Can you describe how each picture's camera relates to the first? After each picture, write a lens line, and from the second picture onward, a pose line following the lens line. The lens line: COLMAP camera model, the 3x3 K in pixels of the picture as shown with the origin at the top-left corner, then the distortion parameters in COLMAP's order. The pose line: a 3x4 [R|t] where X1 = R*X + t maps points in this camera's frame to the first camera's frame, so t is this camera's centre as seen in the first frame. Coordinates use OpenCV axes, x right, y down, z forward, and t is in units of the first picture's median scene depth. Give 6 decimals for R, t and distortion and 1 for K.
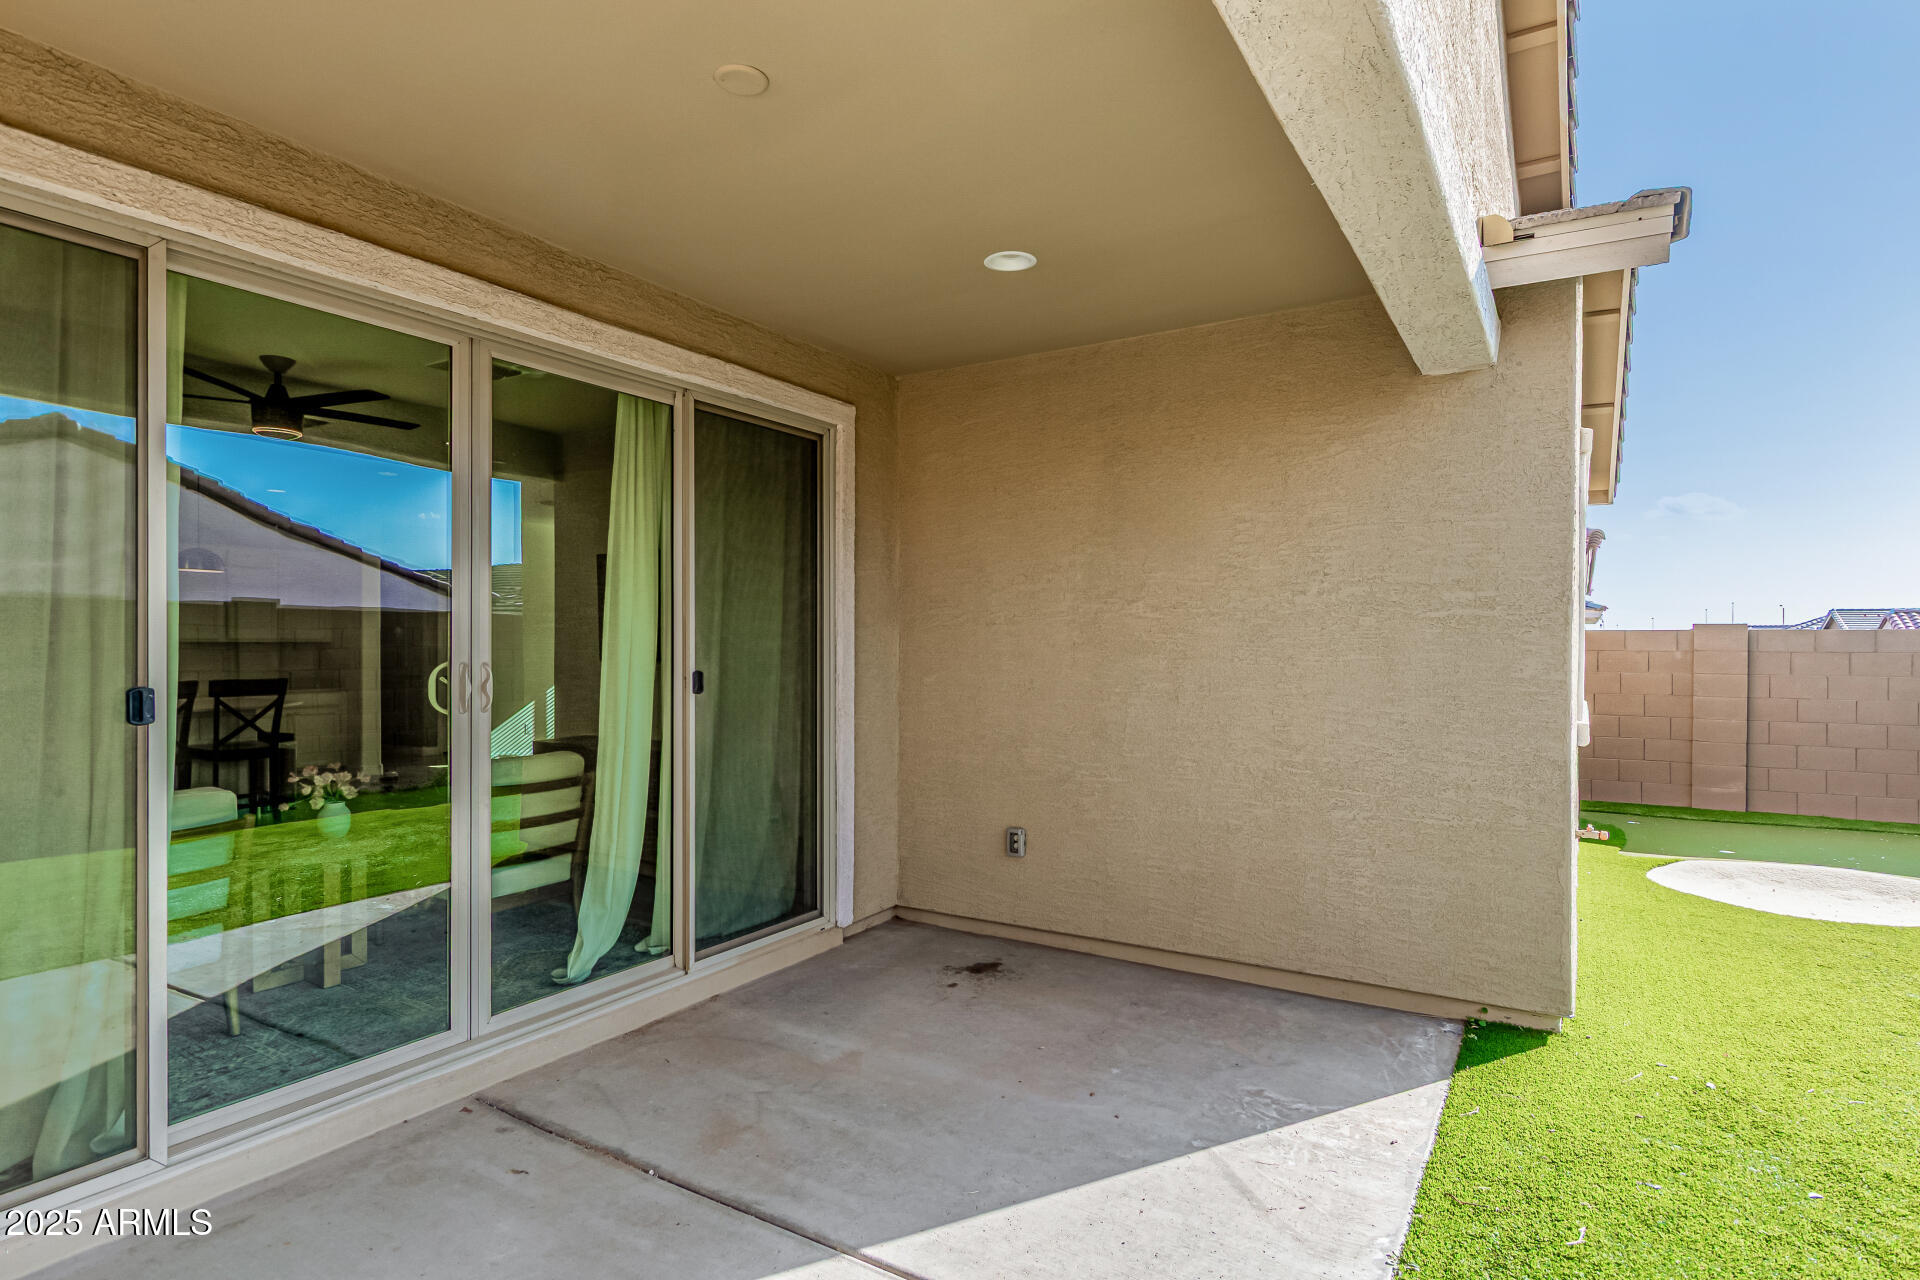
lens RADIAL K [[1005.7, 0, 960.0], [0, 1005.7, 640.0], [0, 0, 1]] dist [0.016255, -0.011208]
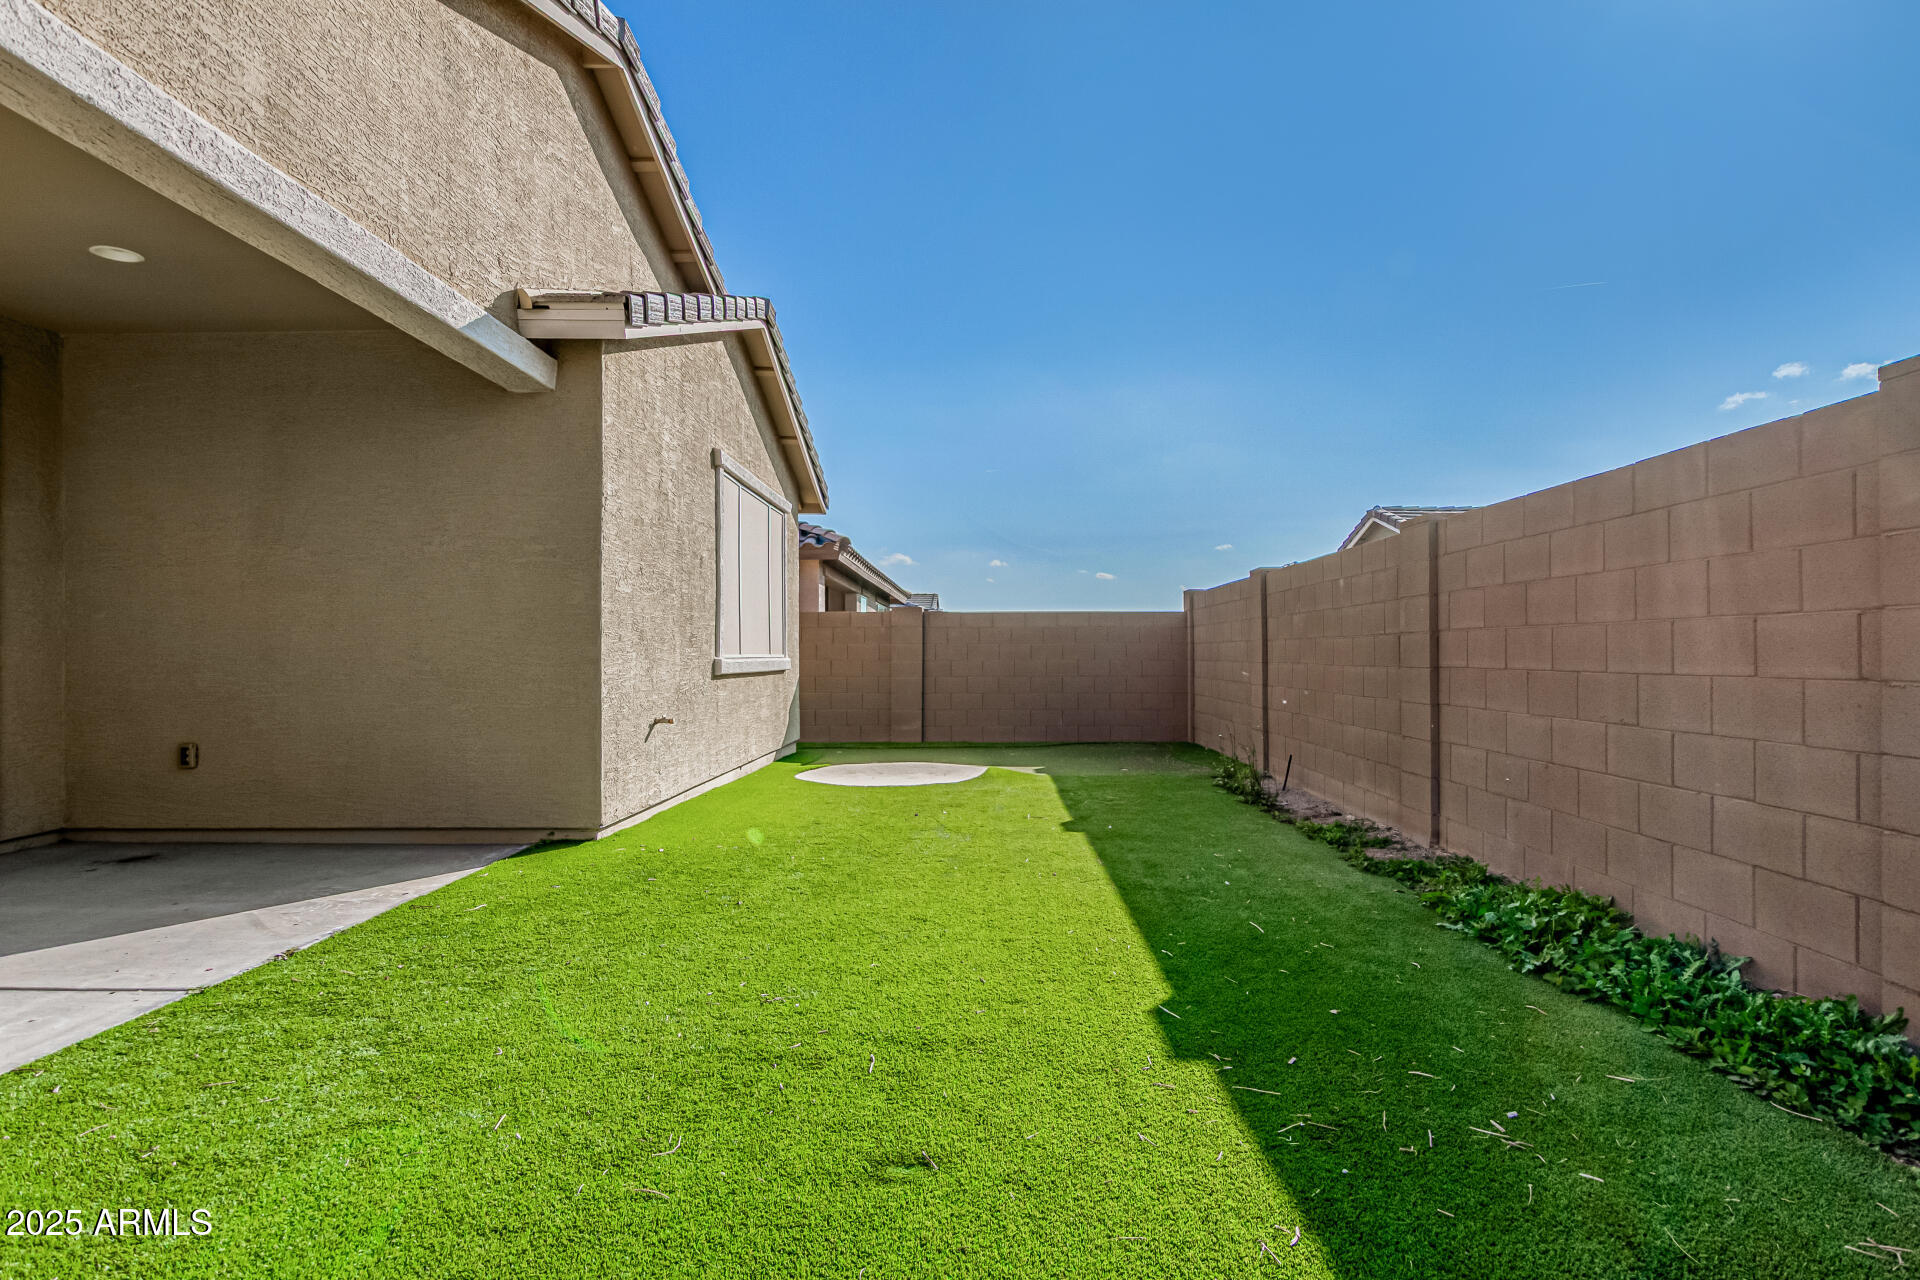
lens RADIAL K [[1012.4, 0, 961.5], [0, 1012.4, 649.8], [0, 0, 1]] dist [0.011731, -0.001651]
pose [[0.867016, -0.002230, 0.498275, 0.296562], [0.004005, 0.999989, -0.002493, 0.105931], [-0.498264, 0.004157, 0.867016, -0.547617]]
